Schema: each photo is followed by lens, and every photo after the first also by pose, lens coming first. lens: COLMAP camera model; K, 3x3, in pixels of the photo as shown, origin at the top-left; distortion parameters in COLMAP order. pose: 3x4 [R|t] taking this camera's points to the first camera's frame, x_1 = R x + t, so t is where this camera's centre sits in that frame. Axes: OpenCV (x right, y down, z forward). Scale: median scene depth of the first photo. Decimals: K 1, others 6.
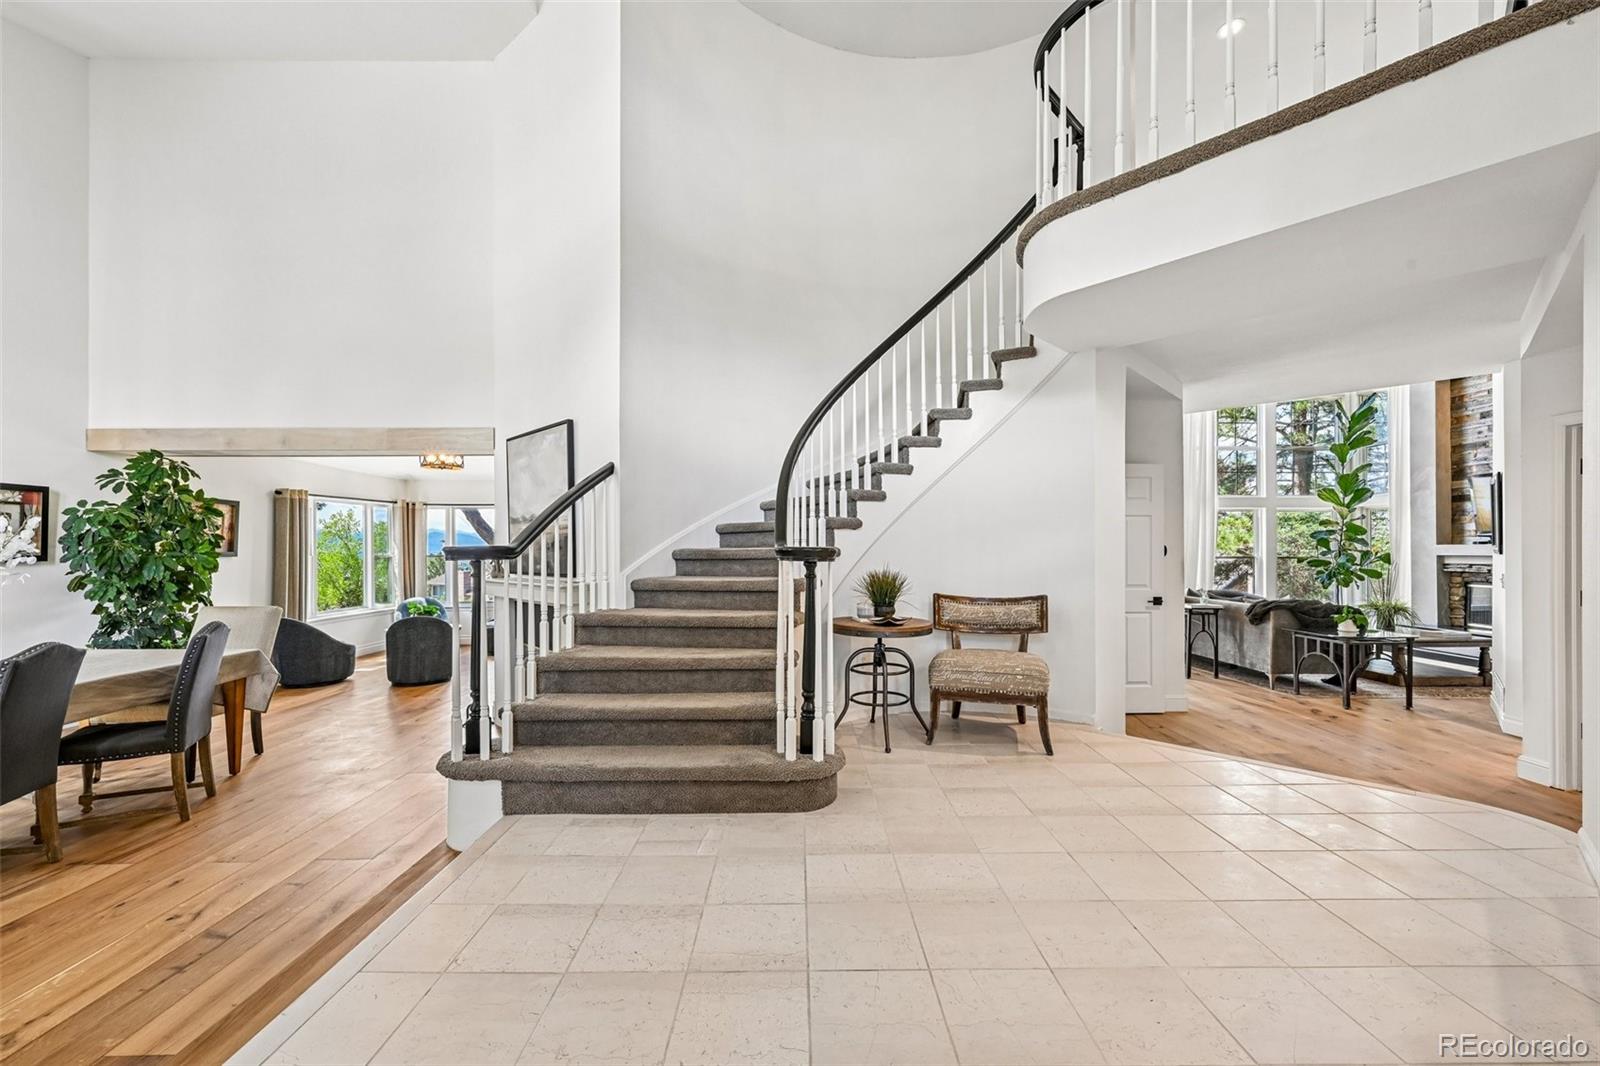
lens RADIAL K [[636.3, 0, 799.4], [0, 636.3, 548.1], [0, 0, 1]] dist [0.002304, 0.000299]
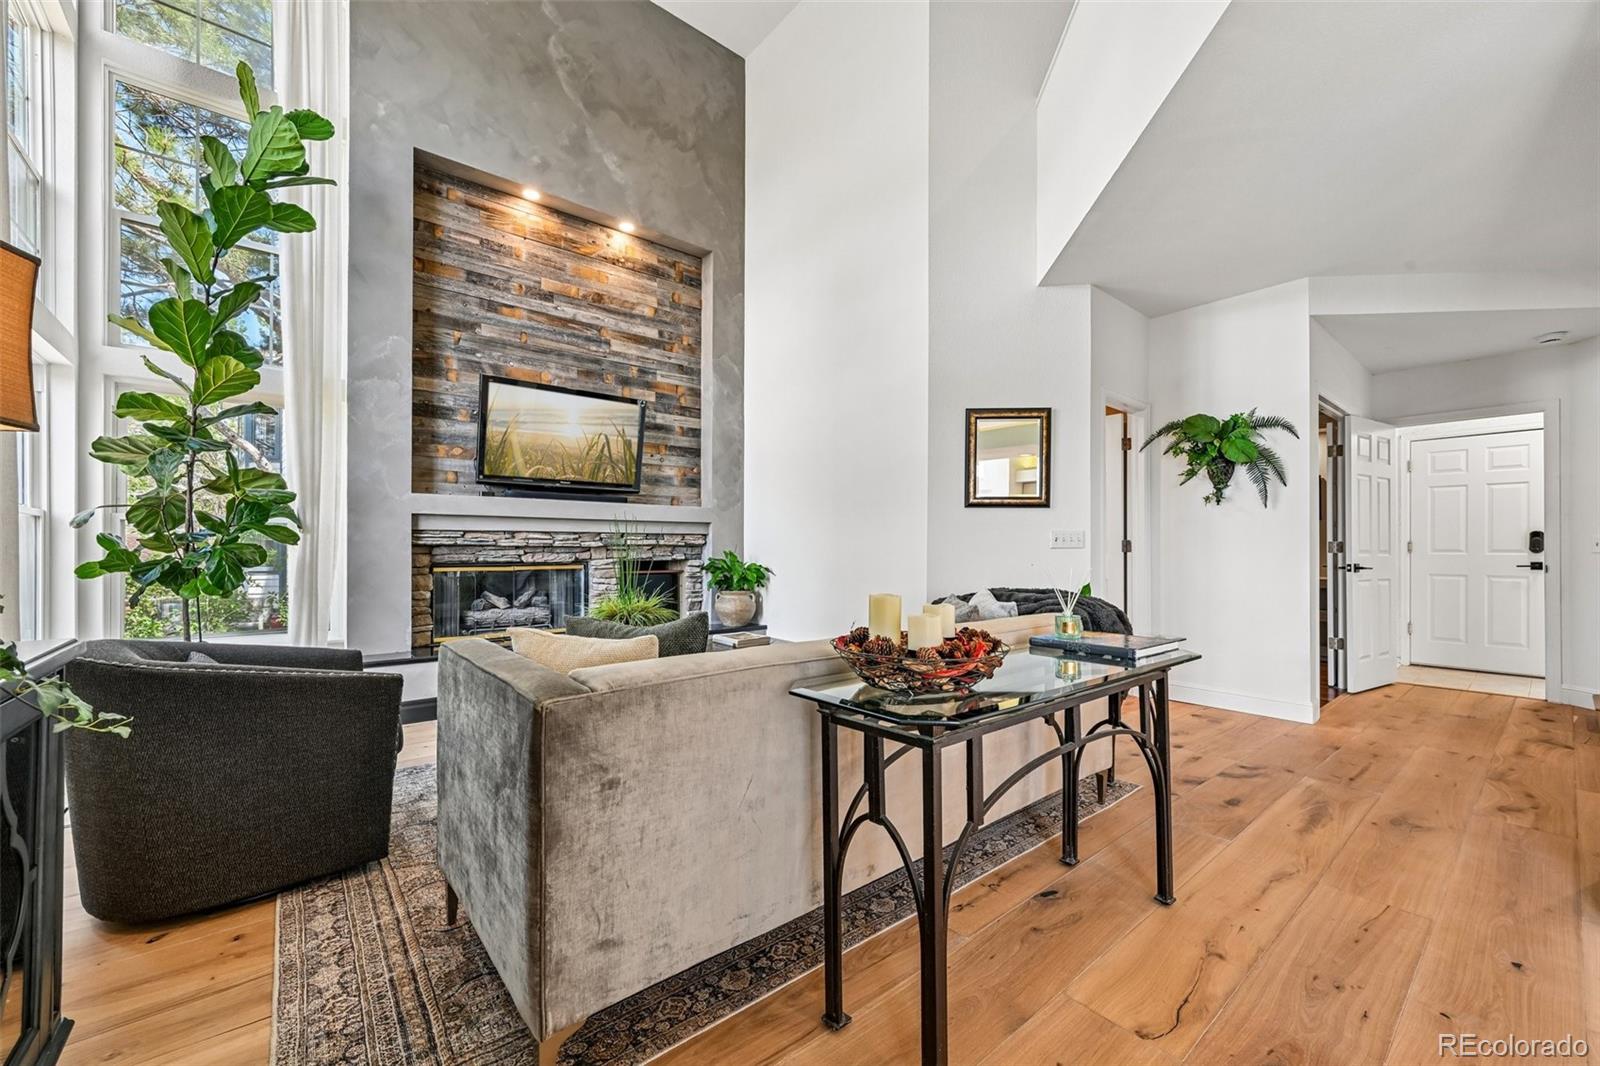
lens RADIAL K [[630.8, 0, 802.7], [0, 630.8, 543.6], [0, 0, 1]] dist [0.002959, 0.000101]
pose [[-0.634132, 0.001661, 0.773223, 0.411659], [-0.005800, 0.999959, -0.006905, 0.036786], [-0.773203, -0.008864, -0.634097, 1.078652]]
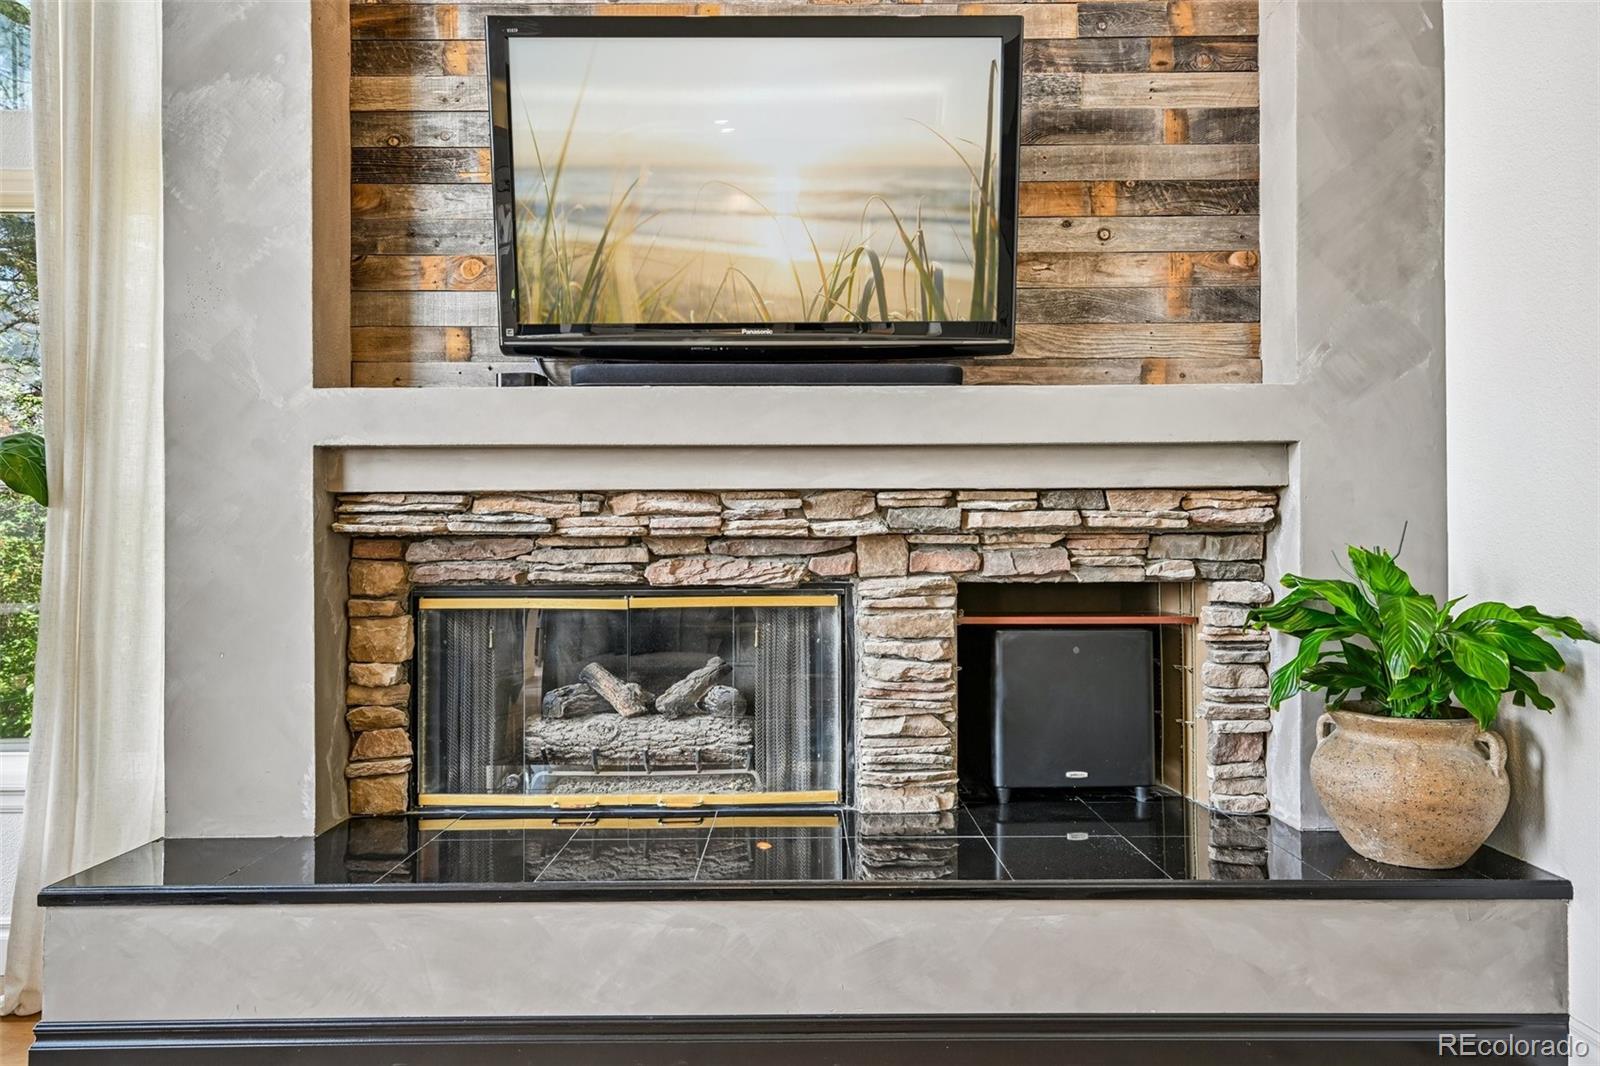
lens RADIAL K [[1025.0, 0, 800.0], [0, 1025.0, 533.0], [0, 0, 1]] dist [0.010082, 0.001847]
pose [[0.005236, 0.010233, 0.999934, 0.710257], [0.001371, 0.999947, -0.010240, 0.038842], [-0.999985, 0.001424, 0.005221, 0.861760]]
